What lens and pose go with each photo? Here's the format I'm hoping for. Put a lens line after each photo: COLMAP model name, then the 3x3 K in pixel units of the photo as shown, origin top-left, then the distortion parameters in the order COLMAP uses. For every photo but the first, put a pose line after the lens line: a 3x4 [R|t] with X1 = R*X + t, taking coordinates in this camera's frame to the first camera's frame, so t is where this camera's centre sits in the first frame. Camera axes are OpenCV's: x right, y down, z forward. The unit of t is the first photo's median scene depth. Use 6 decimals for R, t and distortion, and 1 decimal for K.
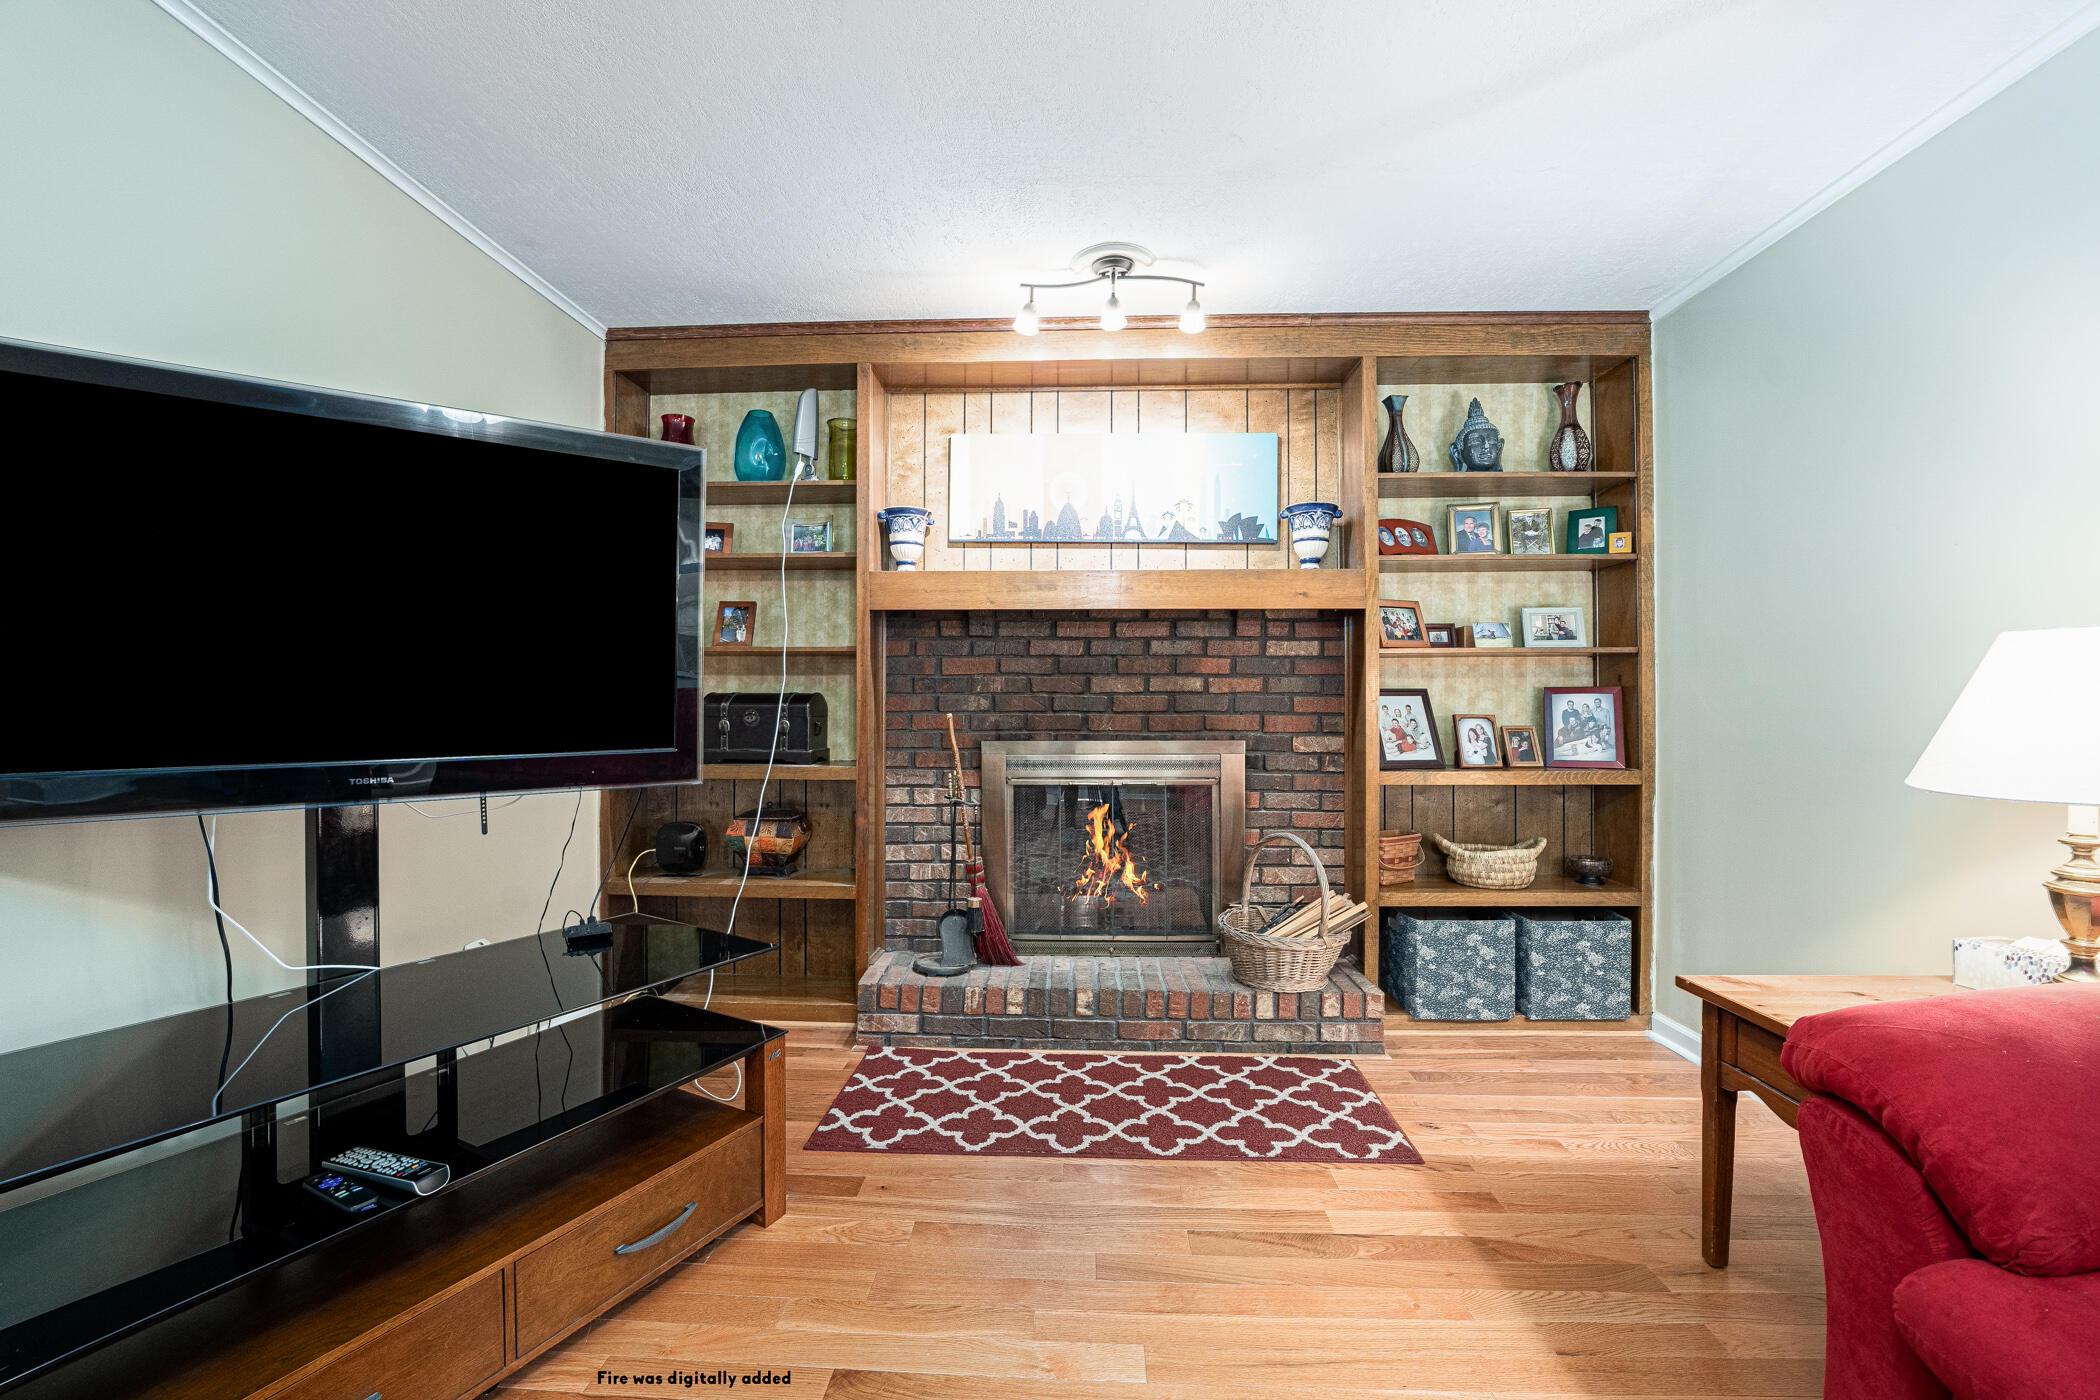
lens RADIAL K [[859.6, 0, 1038.9], [0, 859.6, 697.3], [0, 0, 1]] dist [-0.029888, 0.003901]
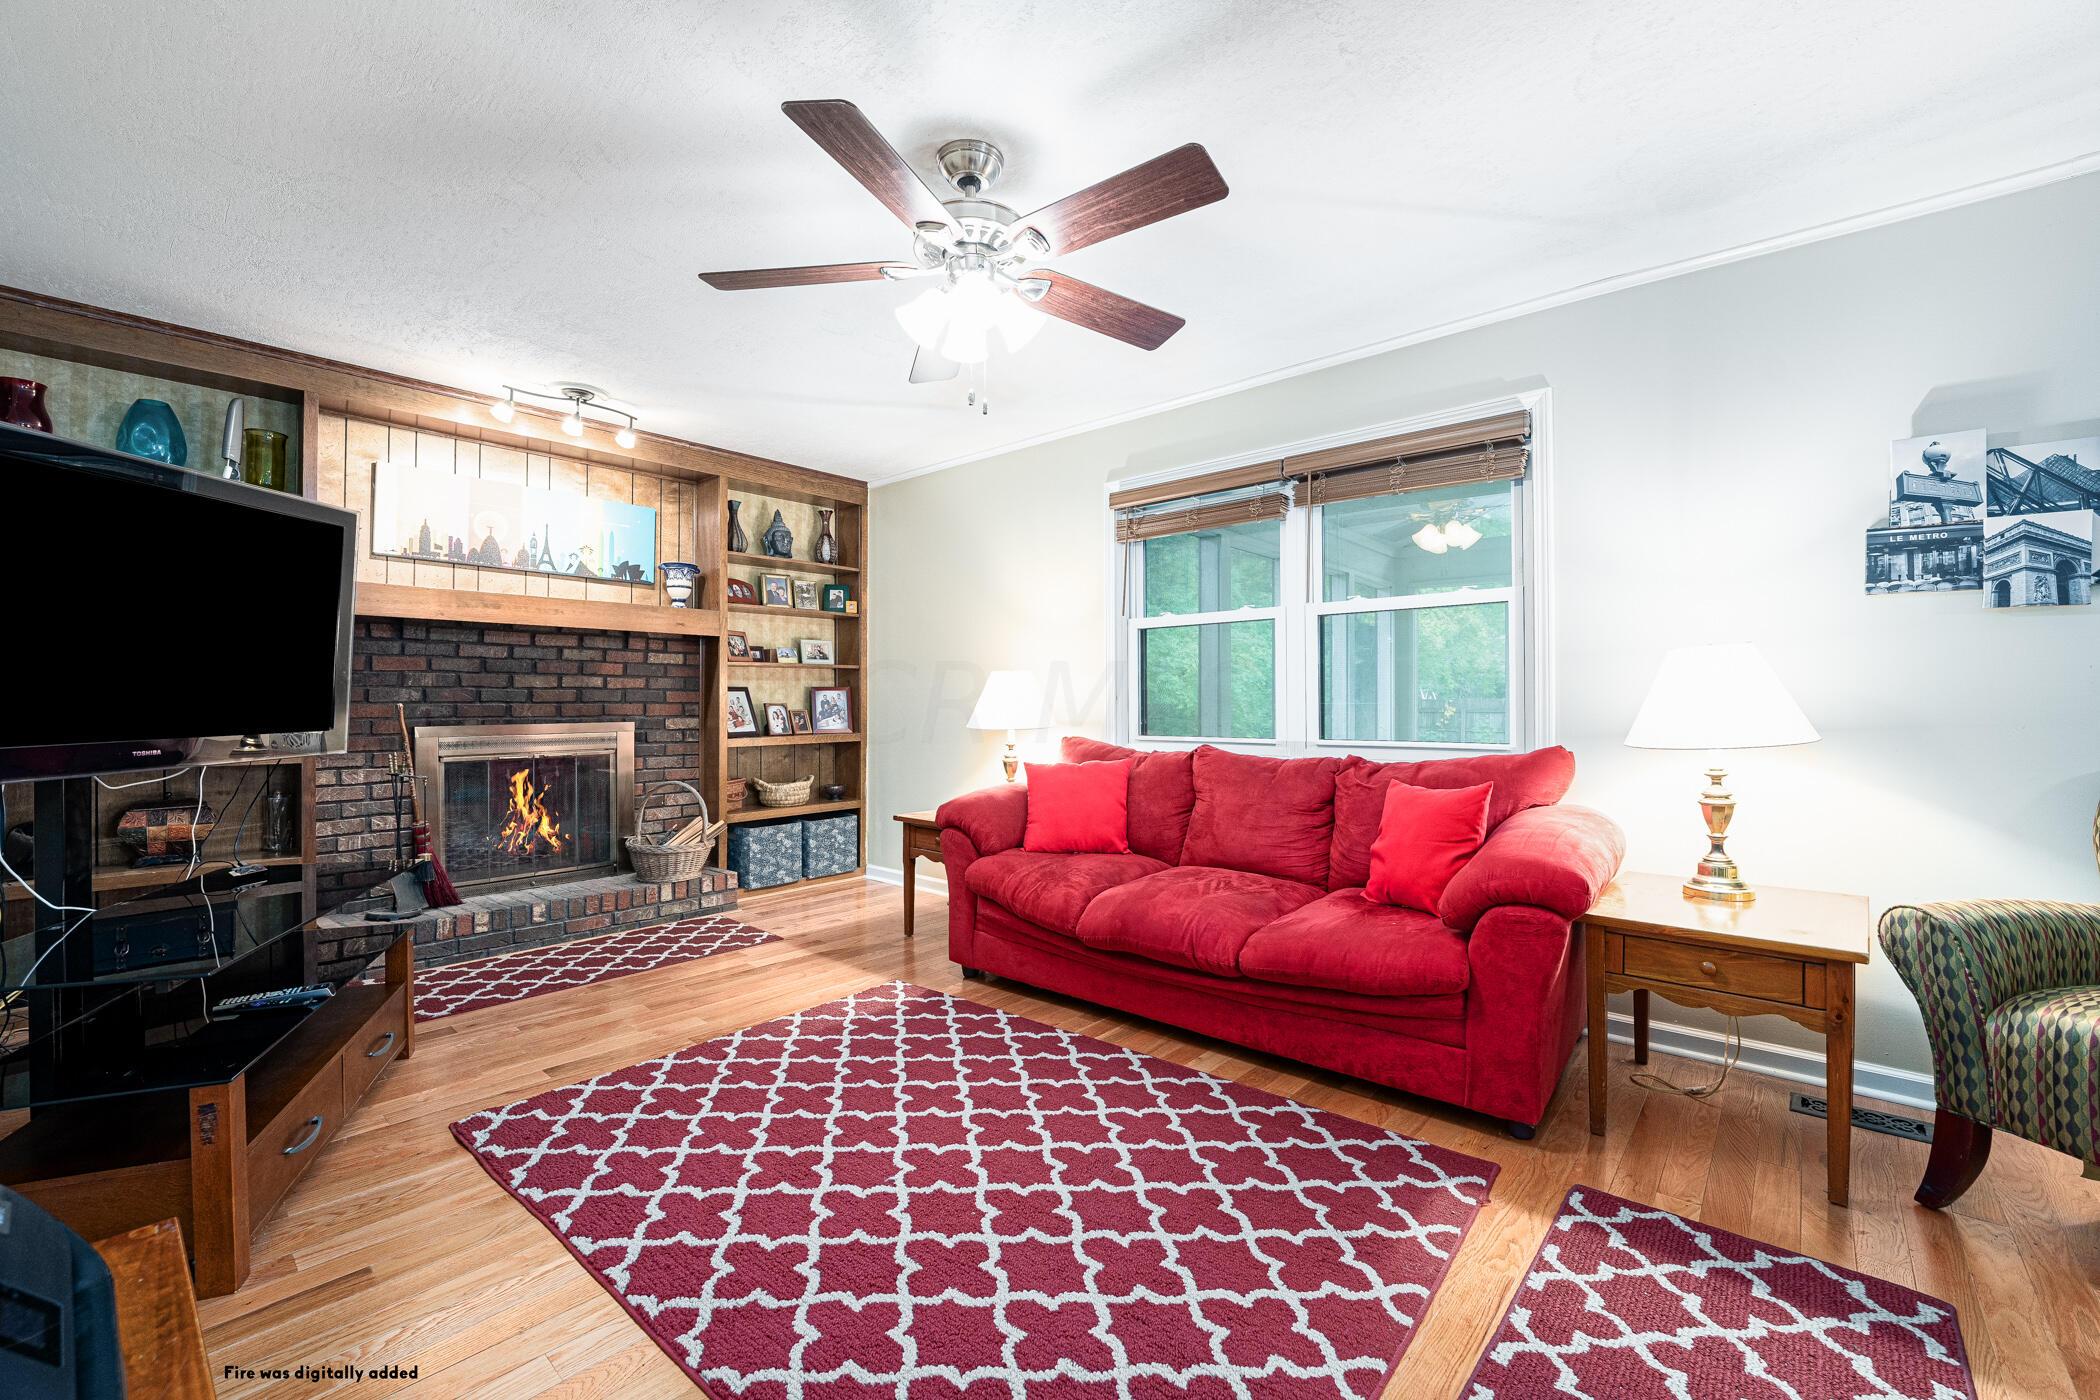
lens RADIAL K [[859.6, 0, 1047.8], [0, 859.6, 695.8], [0, 0, 1]] dist [-0.029888, 0.003901]
pose [[0.622290, 0.002798, 0.782781, -0.455392], [-0.004379, 0.999990, -0.000093, 0.004221], [-0.782774, -0.003370, 0.622297, -0.436576]]
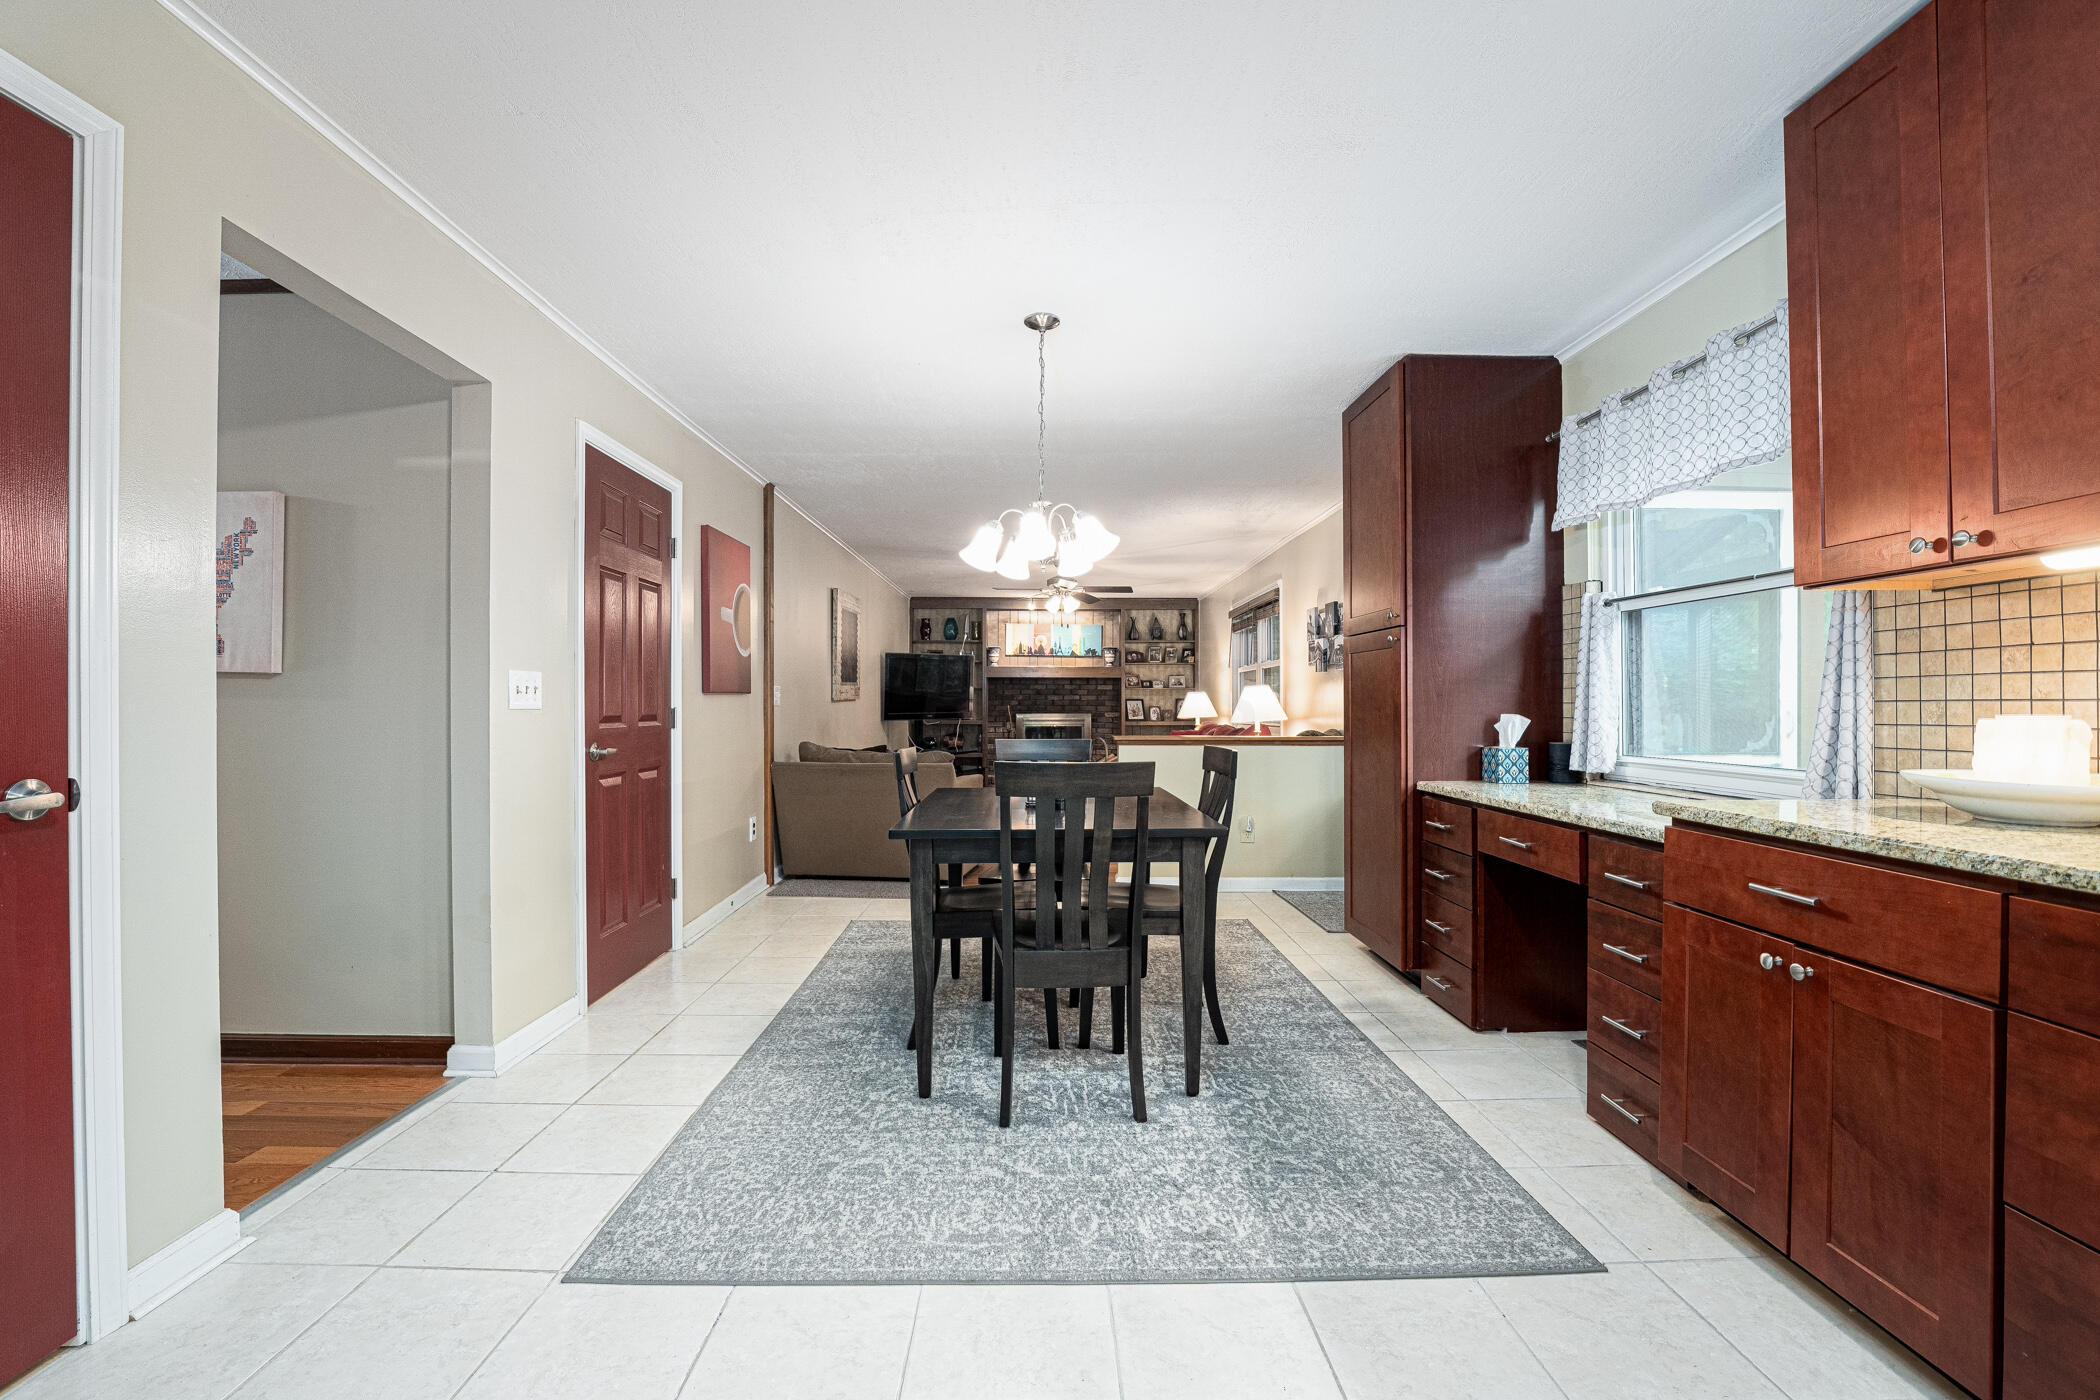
lens RADIAL K [[859.6, 0, 1046.9], [0, 859.6, 707.3], [0, 0, 1]] dist [-0.029888, 0.003901]
pose [[0.997391, -0.000312, 0.072183, -0.200036], [-0.000401, 0.999951, 0.009863, -0.010435], [-0.072182, -0.009867, 0.997343, -2.559527]]
